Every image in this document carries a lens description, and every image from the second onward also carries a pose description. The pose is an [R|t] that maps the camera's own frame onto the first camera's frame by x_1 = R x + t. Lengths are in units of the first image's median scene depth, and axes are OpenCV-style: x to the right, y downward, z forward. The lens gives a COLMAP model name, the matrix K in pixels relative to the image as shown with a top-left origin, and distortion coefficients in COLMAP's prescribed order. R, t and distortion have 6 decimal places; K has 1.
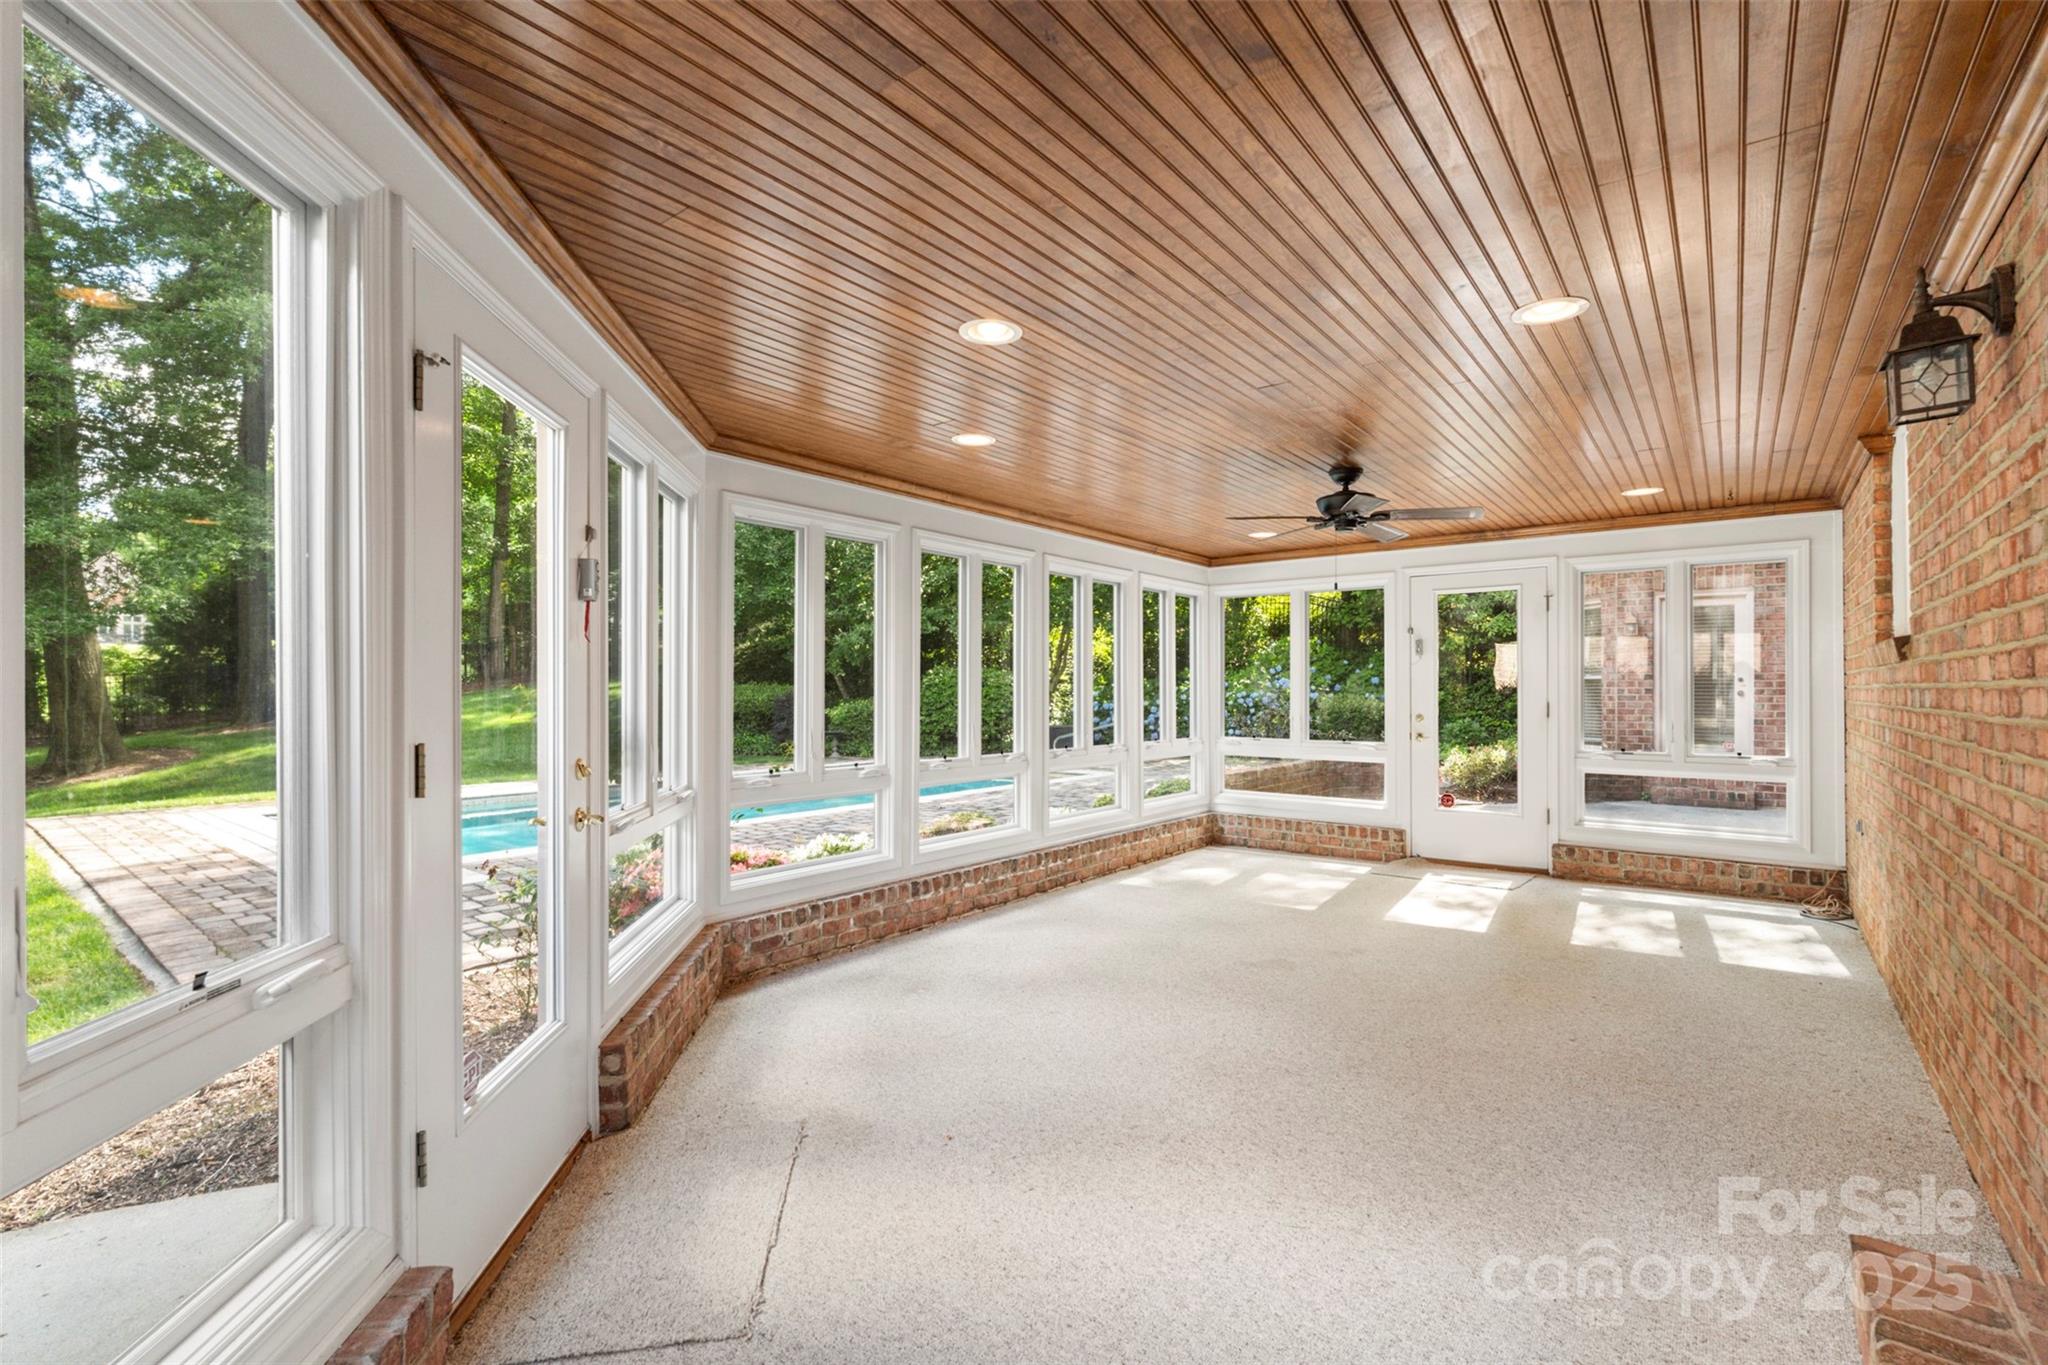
lens RADIAL K [[905.0, 0, 1029.9], [0, 905.0, 692.7], [0, 0, 1]] dist [-0.002945, -0.000149]
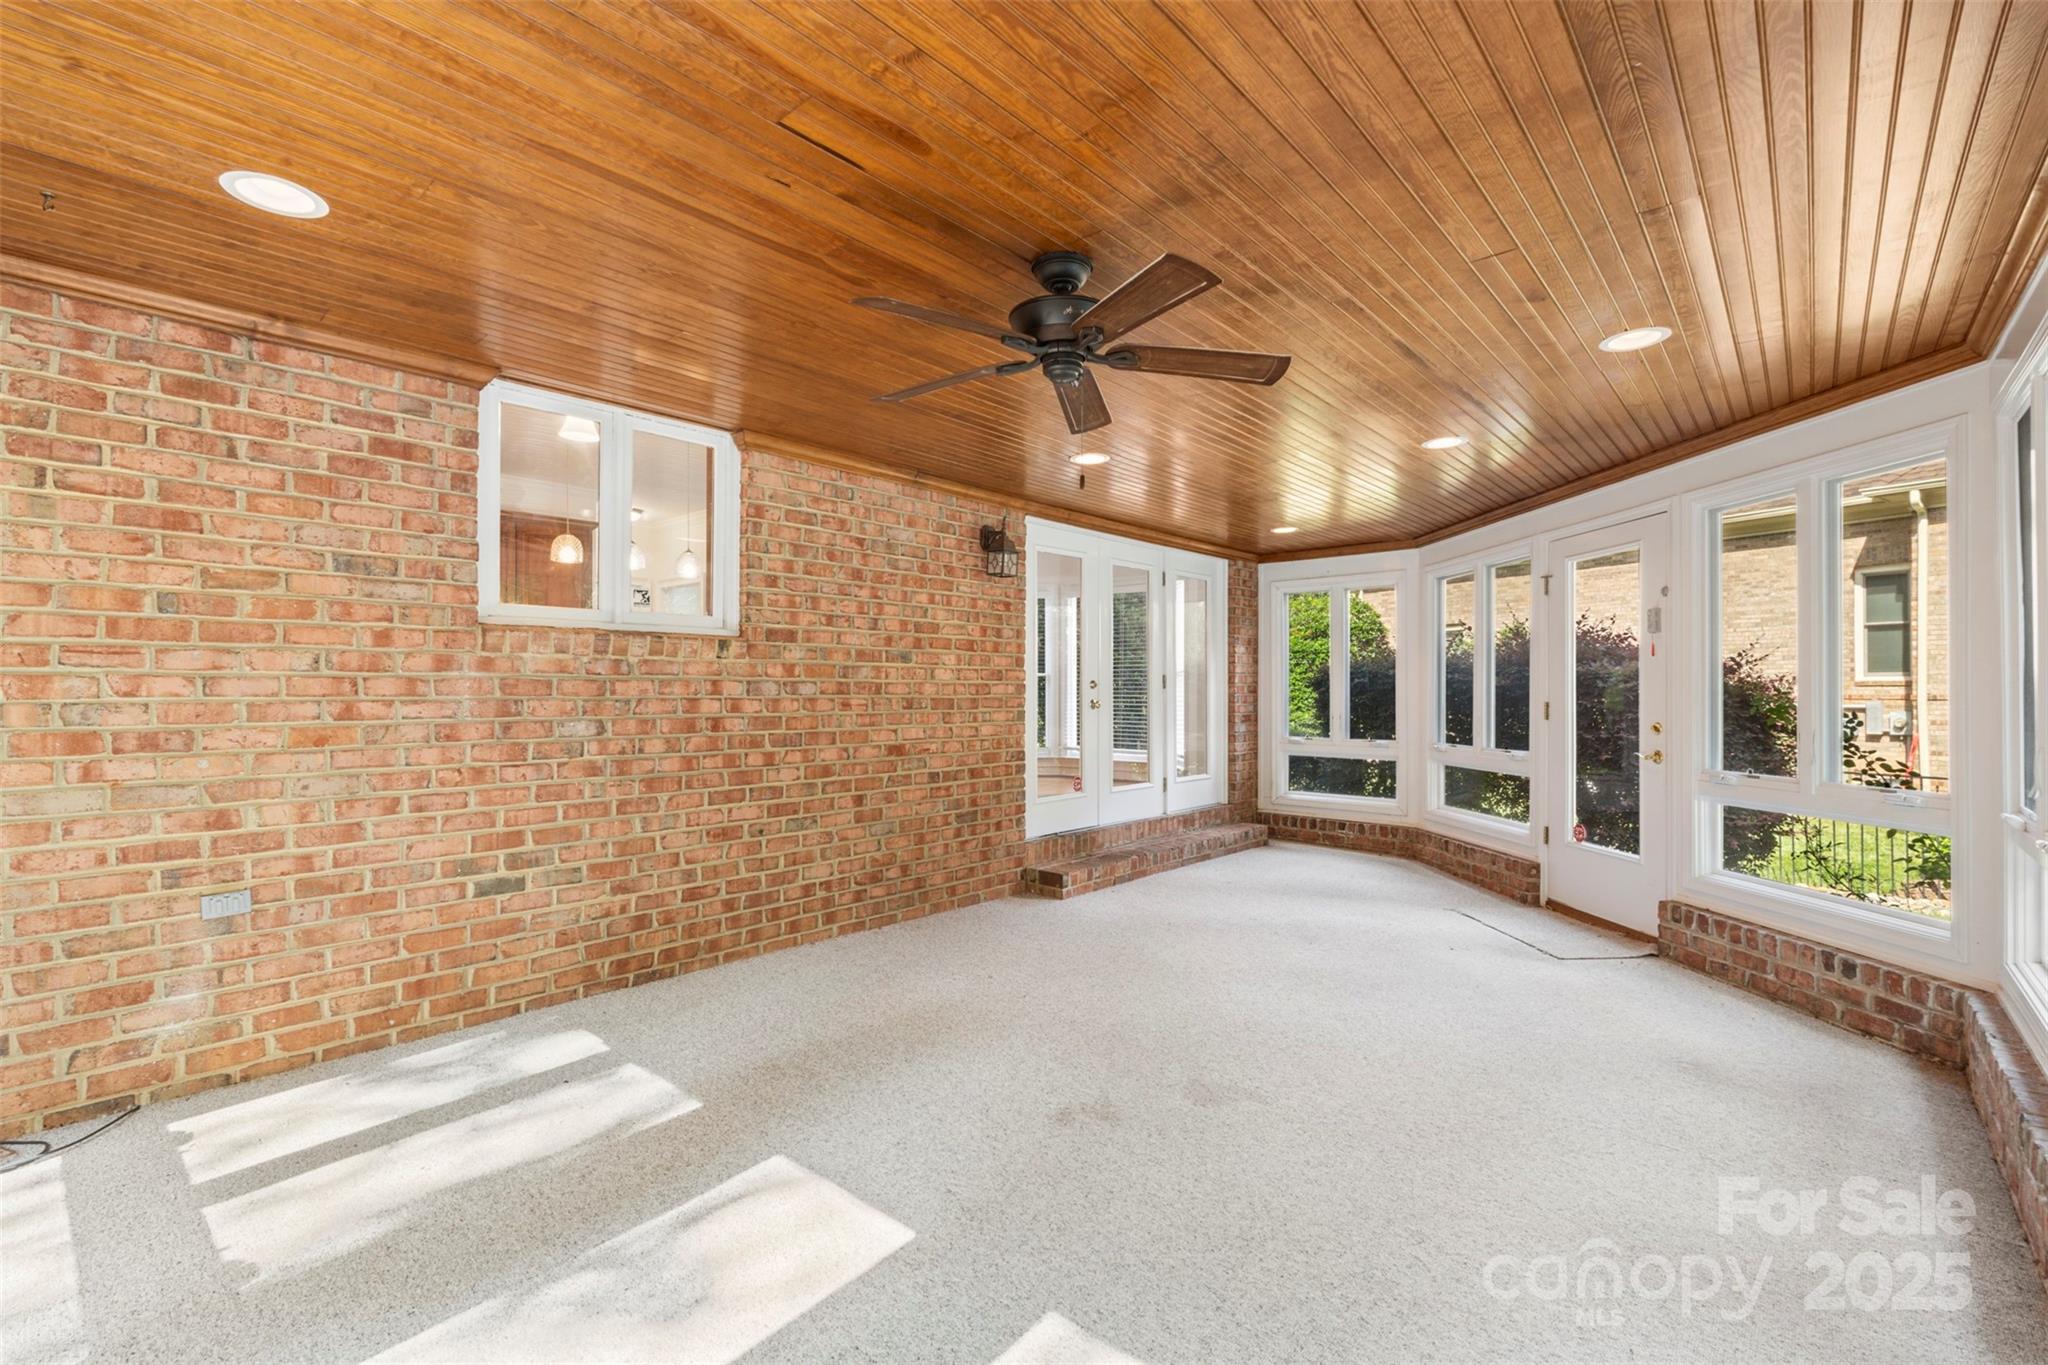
lens RADIAL K [[905.0, 0, 1029.9], [0, 905.0, 692.7], [0, 0, 1]] dist [-0.002945, -0.000149]
pose [[-0.998660, -0.003357, 0.051649, 0.287540], [-0.003369, 0.999994, -0.000161, 0.006966], [-0.051648, -0.000334, -0.998665, 1.286616]]
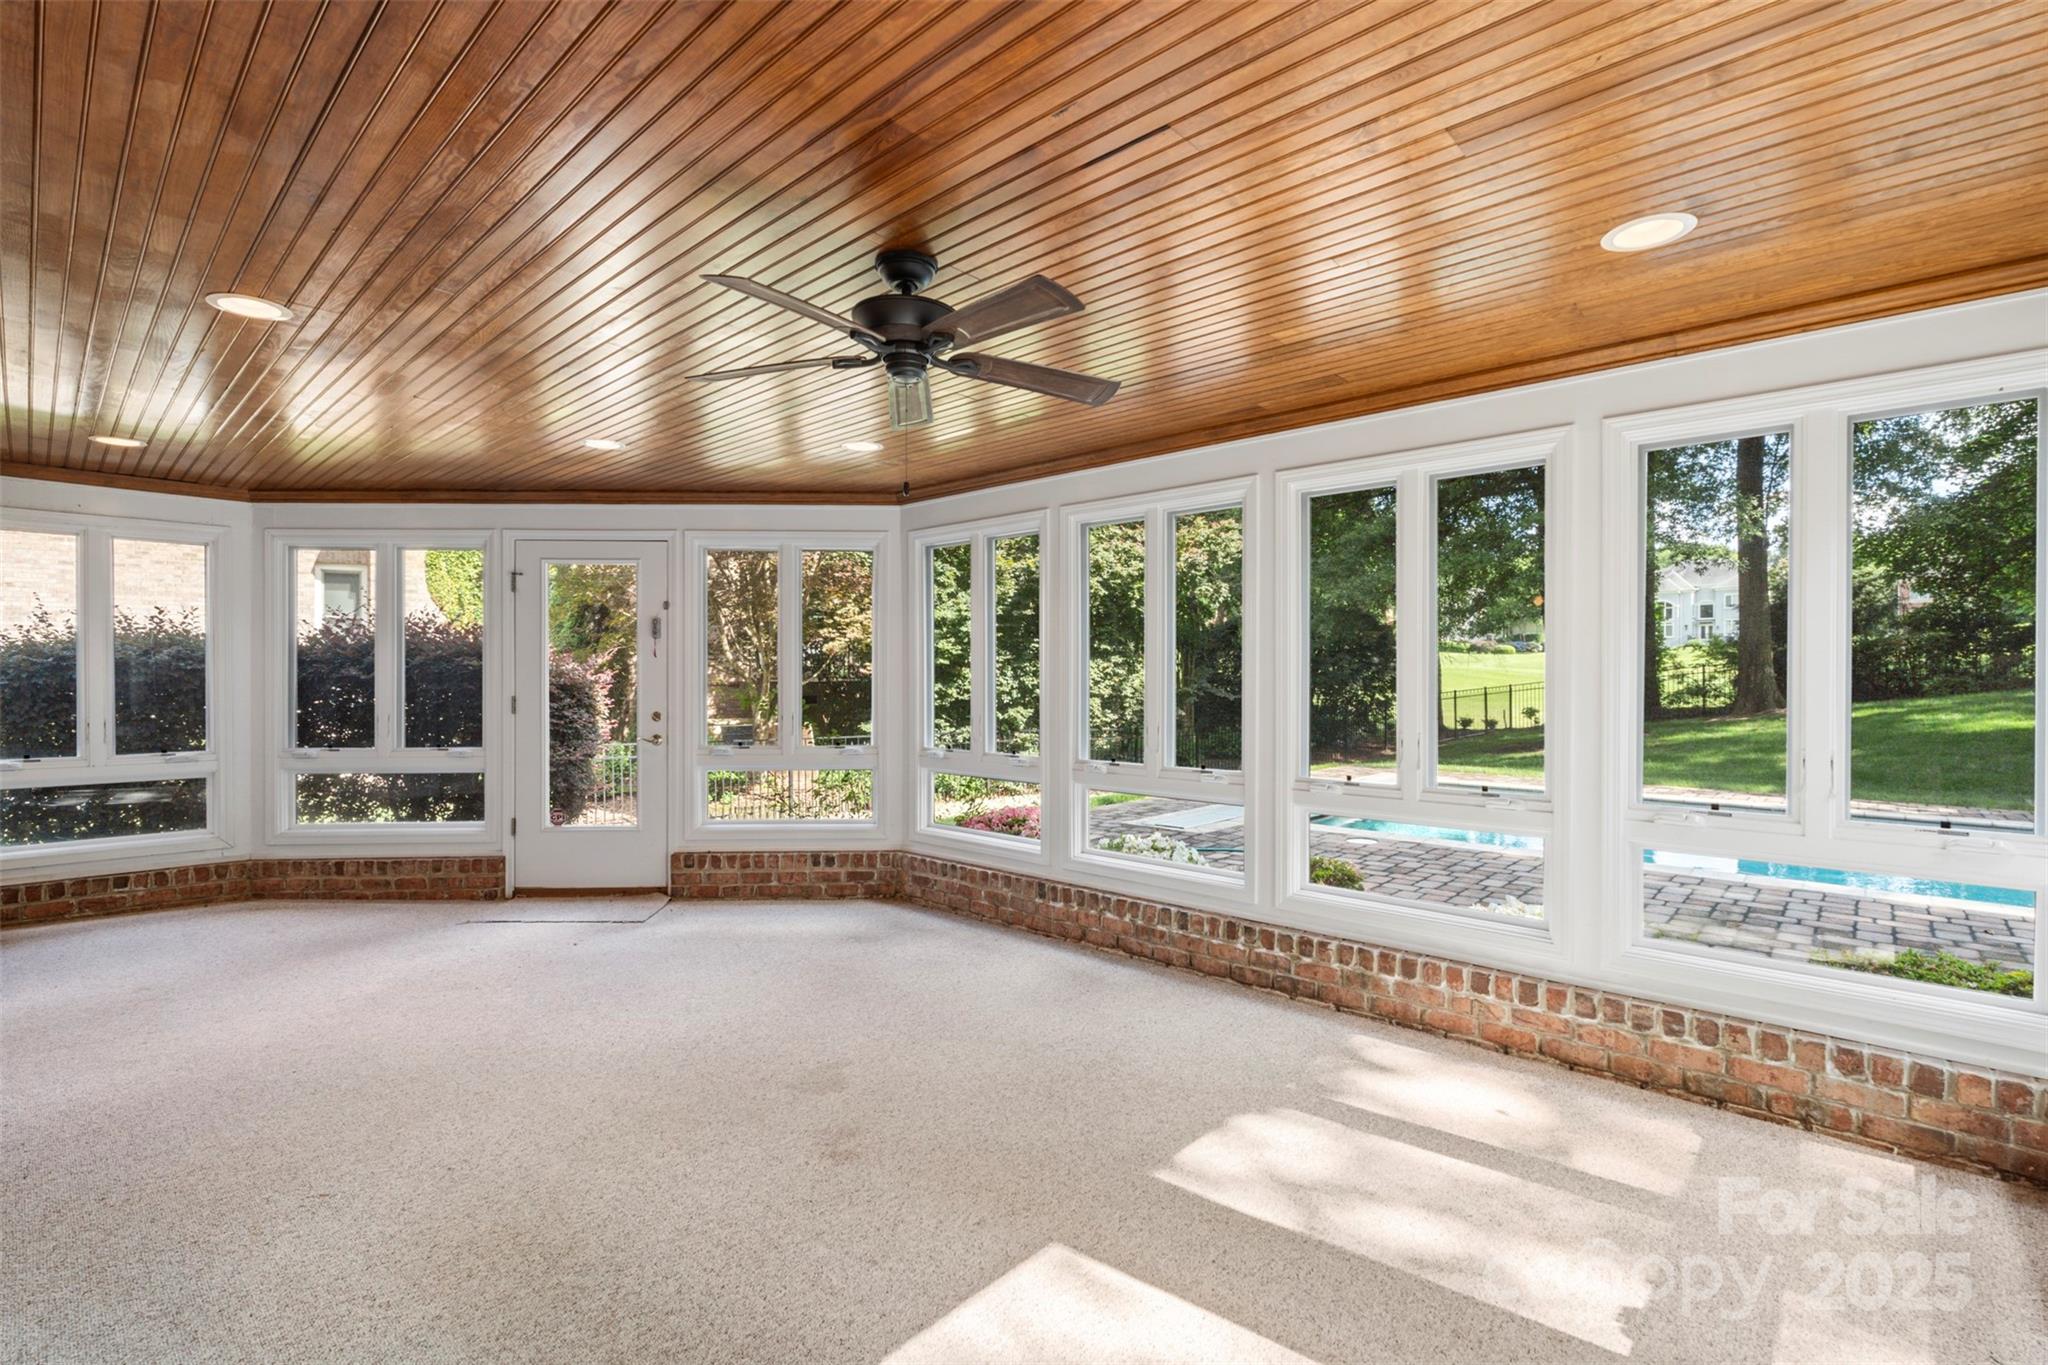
lens RADIAL K [[910.0, 0, 1024.2], [0, 910.0, 678.0], [0, 0, 1]] dist [-0.001793, 0.000421]
pose [[-0.077656, -0.001381, -0.996979, 0.737166], [-0.000923, 0.999999, -0.001313, -0.005807], [0.996980, 0.000818, -0.077657, 0.933871]]
